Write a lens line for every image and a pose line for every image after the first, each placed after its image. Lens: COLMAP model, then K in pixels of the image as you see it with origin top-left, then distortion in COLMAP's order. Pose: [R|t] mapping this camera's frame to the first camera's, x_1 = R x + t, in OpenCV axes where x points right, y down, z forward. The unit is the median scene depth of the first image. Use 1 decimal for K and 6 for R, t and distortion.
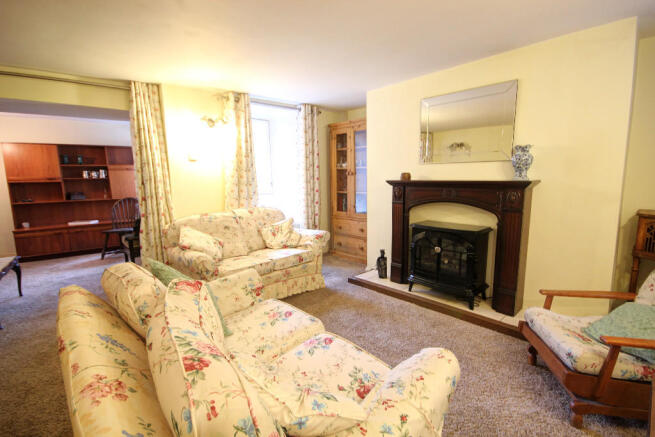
lens RADIAL K [[306.2, 0, 328.9], [0, 306.2, 218.8], [0, 0, 1]] dist [0.000963, -0.000138]
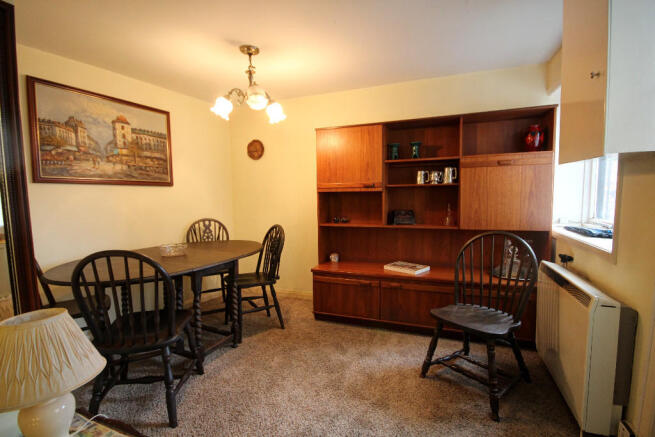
lens RADIAL K [[306.2, 0, 326.9], [0, 306.2, 217.3], [0, 0, 1]] dist [0.000963, -0.000138]
pose [[0.525870, 0.080812, -0.846717, -0.463007], [-0.109688, 0.993607, 0.026707, -0.078985], [0.843463, 0.078830, 0.531372, 0.637877]]
